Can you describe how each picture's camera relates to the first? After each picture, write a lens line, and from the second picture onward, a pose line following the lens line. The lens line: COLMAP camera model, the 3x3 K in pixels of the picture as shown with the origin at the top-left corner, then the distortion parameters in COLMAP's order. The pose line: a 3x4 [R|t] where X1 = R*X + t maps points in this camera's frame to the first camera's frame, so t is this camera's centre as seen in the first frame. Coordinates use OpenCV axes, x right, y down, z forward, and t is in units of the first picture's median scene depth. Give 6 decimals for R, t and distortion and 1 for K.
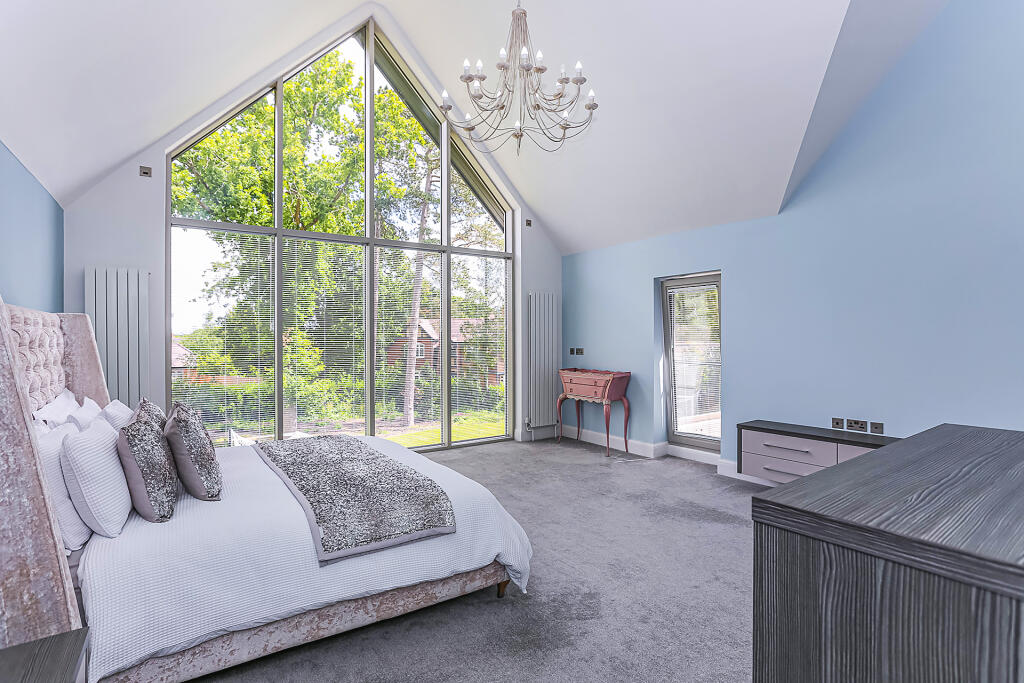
lens RADIAL K [[502.5, 0, 503.4], [0, 502.5, 342.8], [0, 0, 1]] dist [-0.070147, 0.029816]
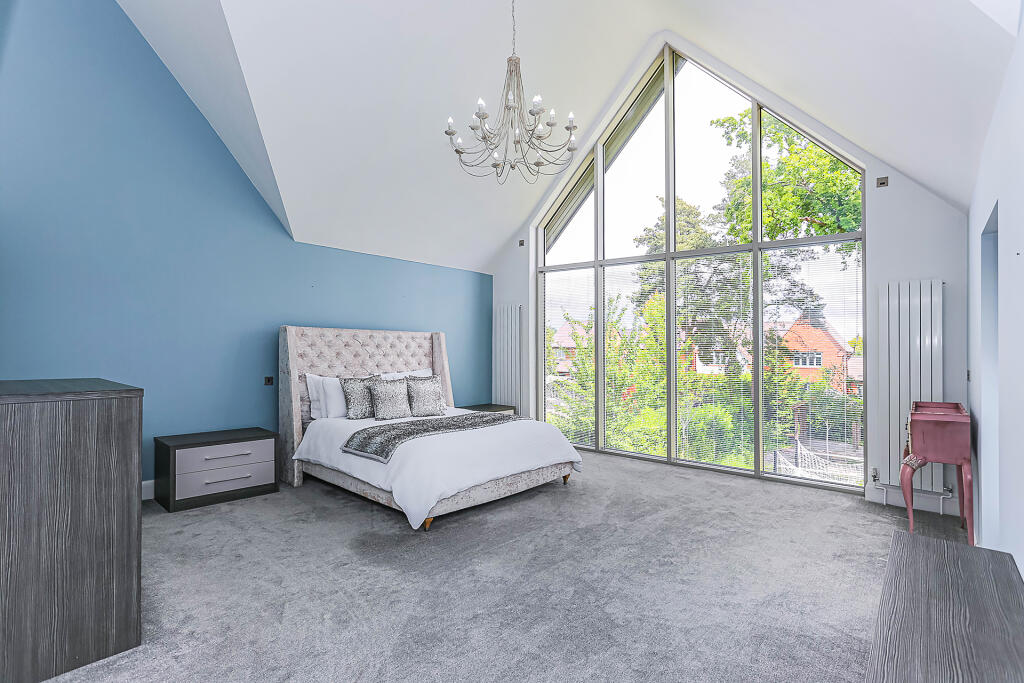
lens RADIAL K [[508.0, 0, 512.0], [0, 508.0, 341.5], [0, 0, 1]] dist [-0.075678, 0.031237]
pose [[0.256396, -0.008746, -0.966532, 0.634346], [-0.022681, 0.999629, -0.015062, 0.000608], [0.966306, 0.025784, 0.256103, 0.386019]]
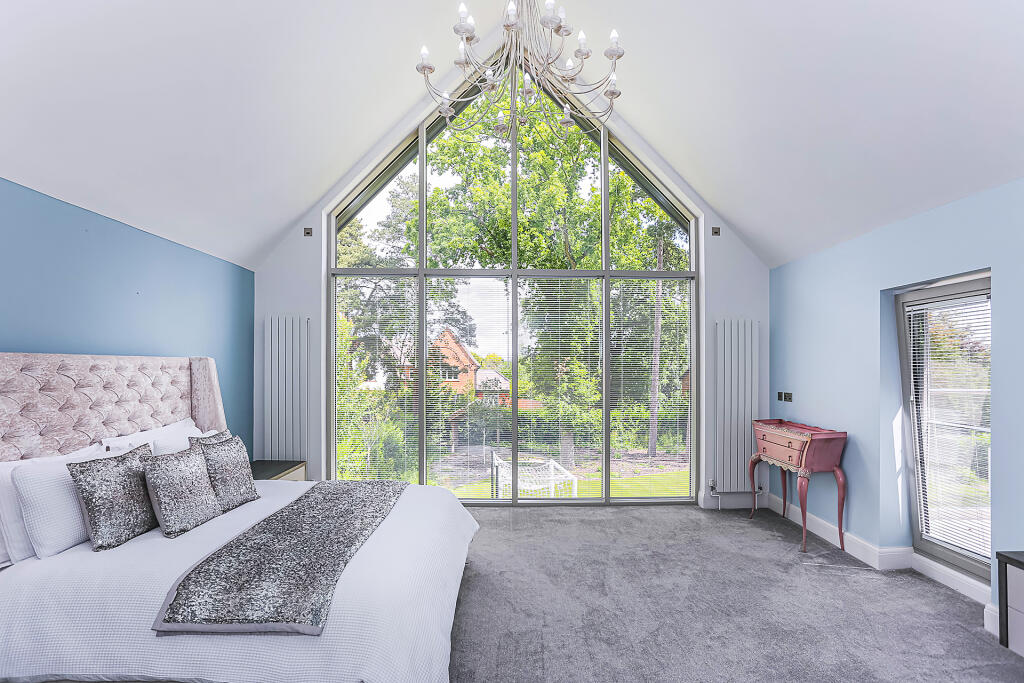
lens RADIAL K [[505.0, 0, 516.8], [0, 505.0, 359.5], [0, 0, 1]] dist [-0.058779, 0.029455]
pose [[0.838420, -0.000507, -0.545024, 0.241804], [-0.011729, 0.999751, -0.018973, -0.021166], [0.544898, 0.022300, 0.838206, 0.196349]]
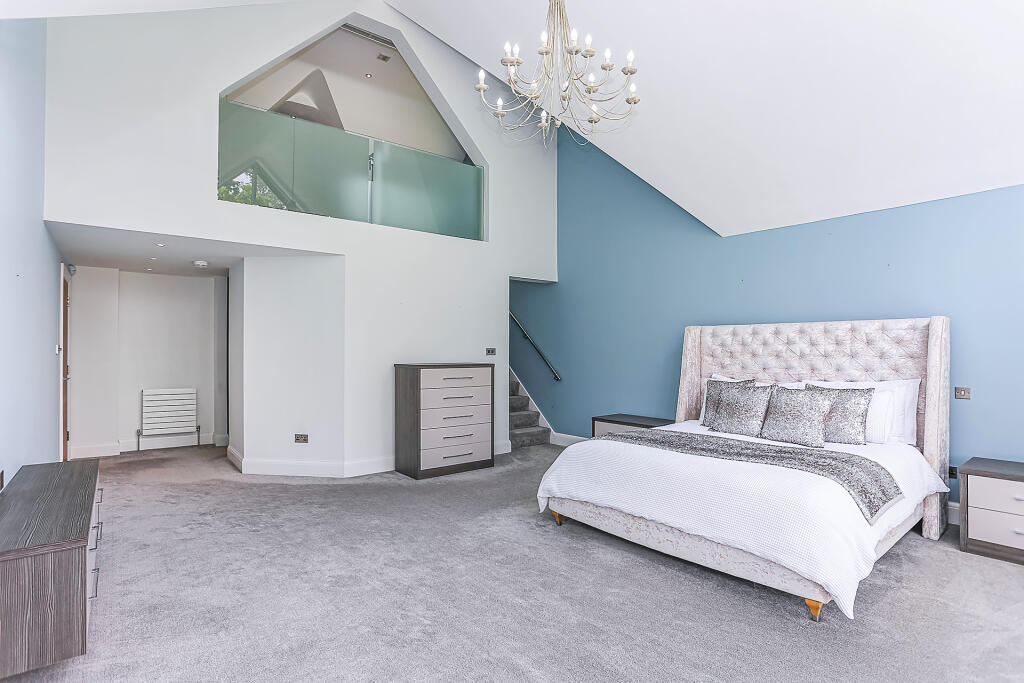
lens RADIAL K [[508.0, 0, 512.0], [0, 508.0, 341.5], [0, 0, 1]] dist [-0.075678, 0.031237]
pose [[-0.998691, -0.000114, -0.051147, 0.098500], [-0.000370, 0.999987, 0.004991, -0.004984], [0.051146, 0.005003, -0.998679, 1.073070]]
